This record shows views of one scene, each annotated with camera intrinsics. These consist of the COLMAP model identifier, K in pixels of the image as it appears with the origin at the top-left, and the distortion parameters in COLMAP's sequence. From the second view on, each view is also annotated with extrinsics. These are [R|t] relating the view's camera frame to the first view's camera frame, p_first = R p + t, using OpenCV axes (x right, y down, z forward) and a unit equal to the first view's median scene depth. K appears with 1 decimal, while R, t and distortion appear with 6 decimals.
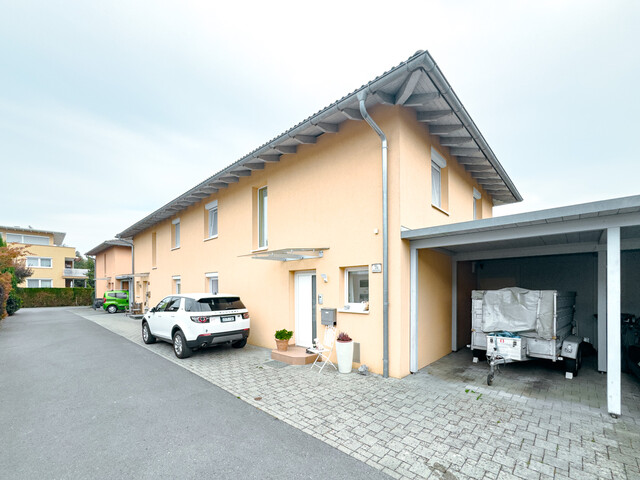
lens RADIAL K [[267.0, 0, 320.4], [0, 267.0, 258.0], [0, 0, 1]] dist [-0.029928, 0.012254]
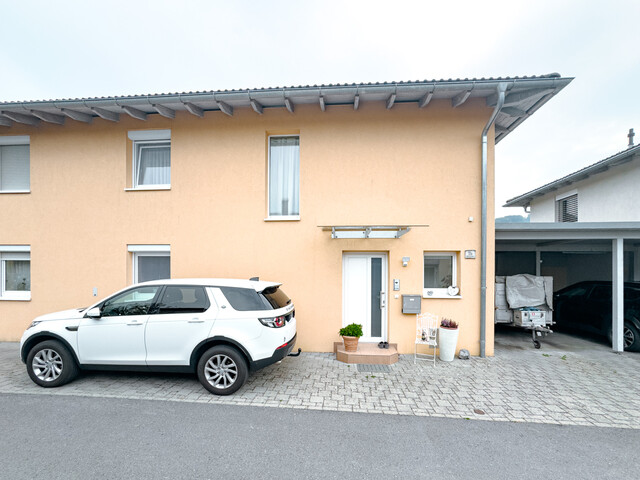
lens RADIAL K [[267.0, 0, 320.4], [0, 267.0, 258.0], [0, 0, 1]] dist [-0.029928, 0.012254]
pose [[0.789320, 0.047150, 0.612170, -0.826396], [-0.080134, 0.996430, 0.026576, 0.067833], [-0.608731, -0.070033, 0.790280, 0.510349]]
